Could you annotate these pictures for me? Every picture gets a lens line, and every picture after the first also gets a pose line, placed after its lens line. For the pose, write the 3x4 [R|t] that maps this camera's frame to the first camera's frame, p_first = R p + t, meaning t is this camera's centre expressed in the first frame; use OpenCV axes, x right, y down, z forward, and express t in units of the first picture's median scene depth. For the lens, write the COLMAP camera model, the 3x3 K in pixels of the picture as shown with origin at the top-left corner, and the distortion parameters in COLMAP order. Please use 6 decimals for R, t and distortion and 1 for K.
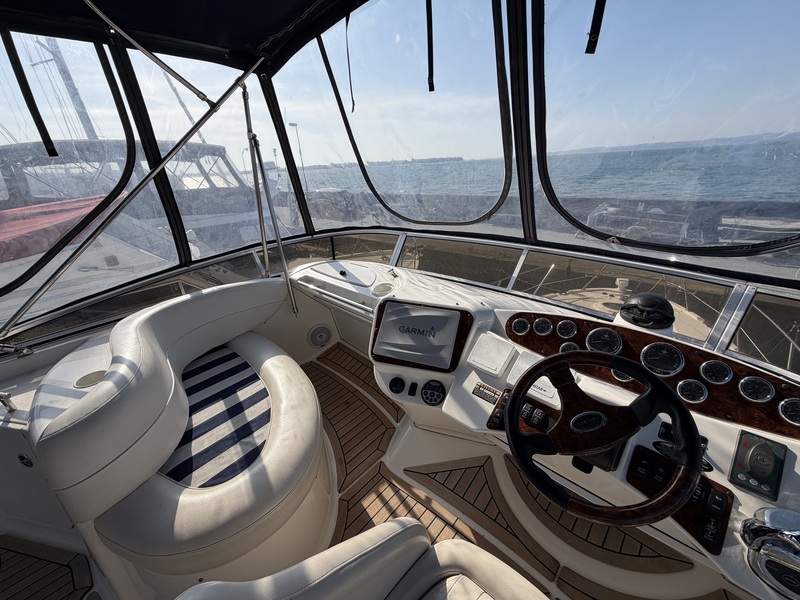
lens RADIAL K [[317.2, 0, 397.9], [0, 317.2, 301.5], [0, 0, 1]] dist [-0.006801, -0.000030]
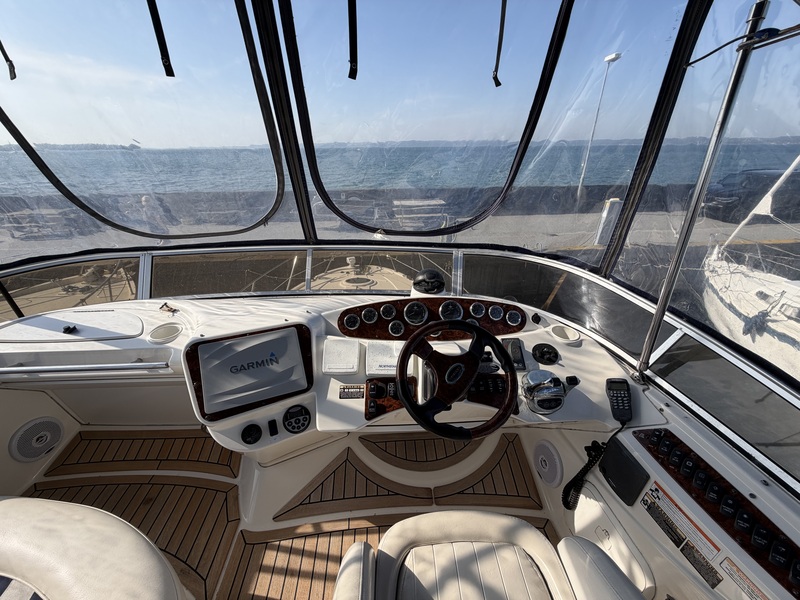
lens RADIAL K [[317.2, 0, 401.1], [0, 317.2, 301.8], [0, 0, 1]] dist [-0.006801, -0.000030]
pose [[0.672801, -0.273457, 0.687430, -0.193569], [0.258370, 0.957525, 0.128028, -0.069522], [-0.693241, 0.091474, 0.714877, 0.080186]]
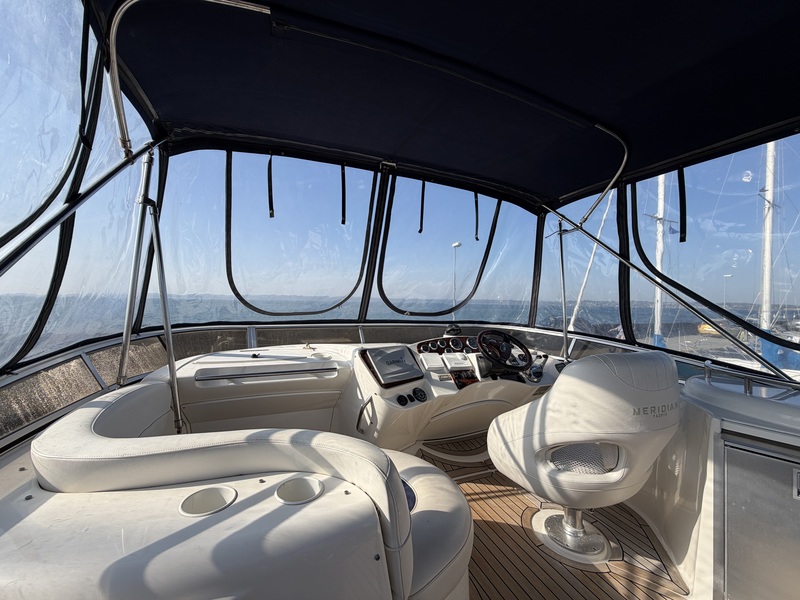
lens RADIAL K [[317.2, 0, 401.6], [0, 317.2, 297.0], [0, 0, 1]] dist [-0.006801, -0.000030]
pose [[0.388179, 0.070257, 0.918902, -1.188568], [0.332152, 0.919412, -0.210610, 0.122103], [-0.859646, 0.386970, 0.333561, 0.316197]]
